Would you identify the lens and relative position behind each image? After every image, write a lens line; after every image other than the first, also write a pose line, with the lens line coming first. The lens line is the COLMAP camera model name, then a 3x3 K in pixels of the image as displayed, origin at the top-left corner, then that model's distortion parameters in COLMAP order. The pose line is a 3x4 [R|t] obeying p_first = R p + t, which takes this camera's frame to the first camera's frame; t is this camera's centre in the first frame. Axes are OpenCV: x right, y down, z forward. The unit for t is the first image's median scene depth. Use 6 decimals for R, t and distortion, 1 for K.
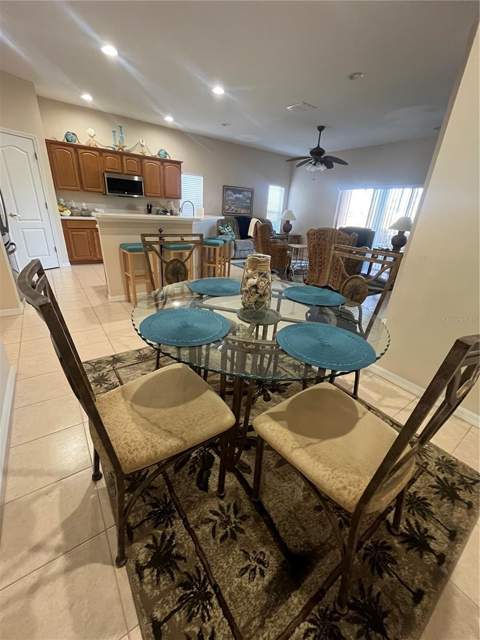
lens RADIAL K [[260.3, 0, 240.0], [0, 260.3, 320.0], [0, 0, 1]] dist [-0.000339, 0.000536]
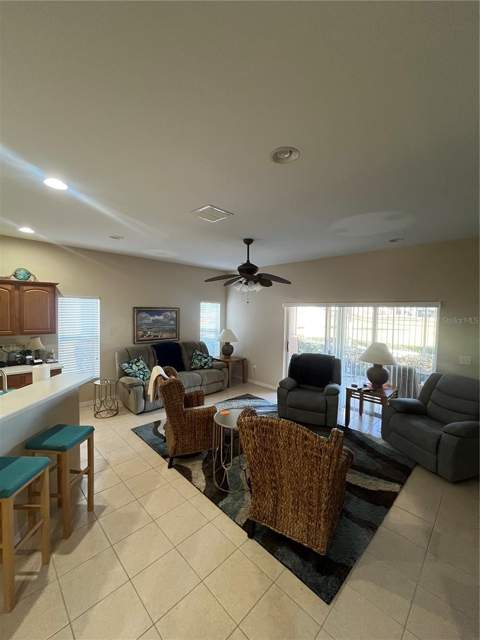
lens RADIAL K [[260.3, 0, 240.0], [0, 260.3, 320.0], [0, 0, 1]] dist [-0.000339, 0.000536]
pose [[0.985621, -0.050816, 0.161146, 0.130379], [0.103419, 0.935627, -0.337501, -0.231972], [-0.133623, 0.349313, 0.927429, 0.327515]]
